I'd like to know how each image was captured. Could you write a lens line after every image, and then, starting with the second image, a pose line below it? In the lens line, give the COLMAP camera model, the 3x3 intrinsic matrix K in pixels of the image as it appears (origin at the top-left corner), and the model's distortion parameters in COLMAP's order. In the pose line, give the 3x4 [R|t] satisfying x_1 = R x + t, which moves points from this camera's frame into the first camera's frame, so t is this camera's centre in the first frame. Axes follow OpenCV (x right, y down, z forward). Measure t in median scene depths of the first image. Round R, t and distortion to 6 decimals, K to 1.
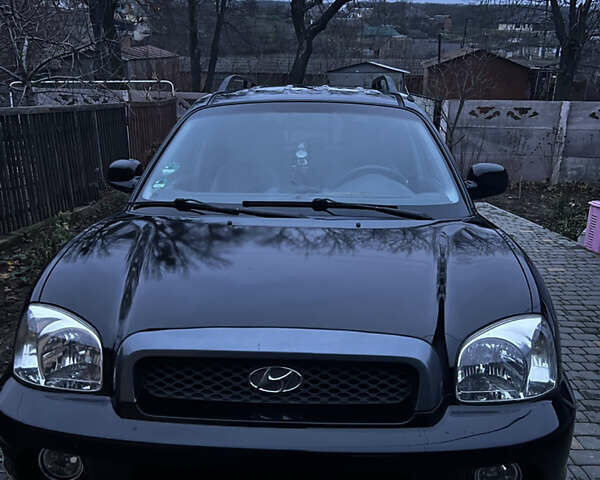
lens RADIAL K [[614.8, 0, 299.4], [0, 614.8, 242.0], [0, 0, 1]] dist [0.042658, 0.000000]
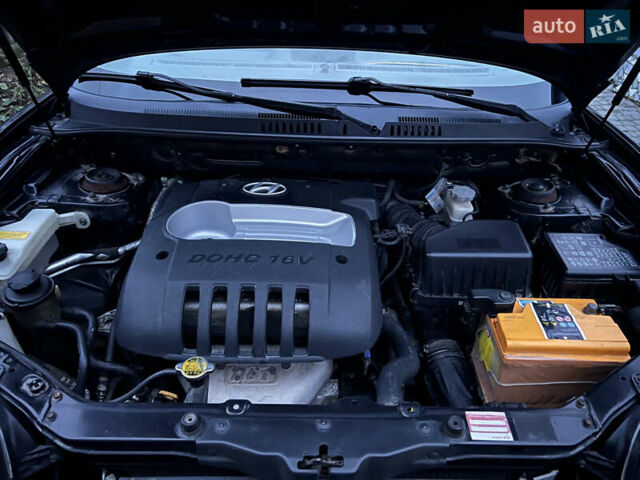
lens RADIAL K [[484.1, 0, 323.2], [0, 484.1, 241.2], [0, 0, 1]] dist [0.001263, -0.001868]
pose [[0.998111, -0.009727, 0.060655, -0.038419], [-0.014644, 0.921243, 0.388712, -0.108204], [-0.059659, -0.388866, 0.919361, 0.453870]]
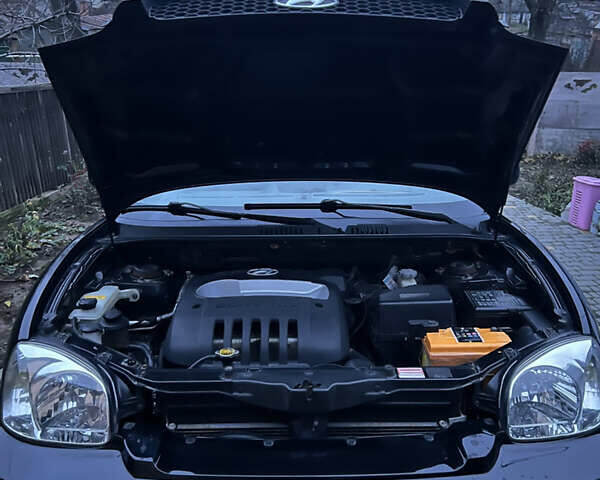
lens RADIAL K [[614.8, 0, 301.9], [0, 614.8, 236.0], [0, 0, 1]] dist [0.042658, 0.000000]
pose [[0.998187, -0.025371, 0.054586, -0.057806], [0.023171, 0.998908, 0.040580, -0.053756], [-0.055556, -0.039242, 0.997684, 0.080873]]
